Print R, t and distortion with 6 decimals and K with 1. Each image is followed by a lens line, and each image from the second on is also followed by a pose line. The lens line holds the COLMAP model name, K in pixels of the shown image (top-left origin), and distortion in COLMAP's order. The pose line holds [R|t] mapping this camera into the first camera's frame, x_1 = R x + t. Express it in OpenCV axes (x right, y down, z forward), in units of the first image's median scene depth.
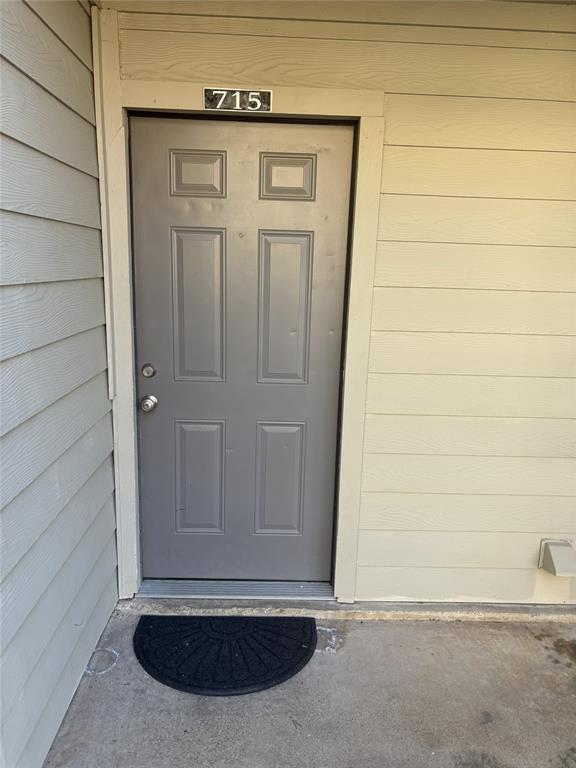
lens RADIAL K [[549.1, 0, 288.0], [0, 549.1, 384.0], [0, 0, 1]] dist [-0.028121, -0.007510]
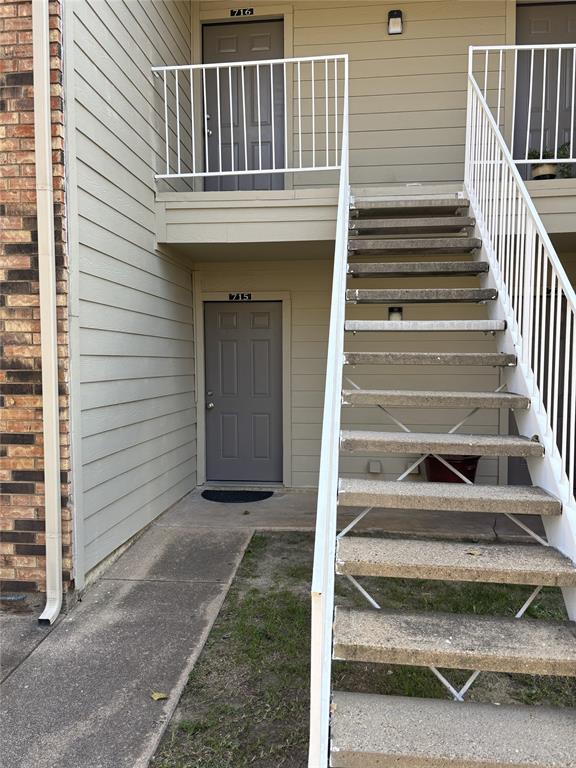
lens RADIAL K [[549.1, 0, 288.0], [0, 549.1, 384.0], [0, 0, 1]] dist [-0.028121, -0.007510]
pose [[0.988516, -0.023380, -0.149294, 0.529451], [-0.000256, 0.987698, -0.156372, 0.359387], [0.151113, 0.154614, 0.976350, -1.582751]]
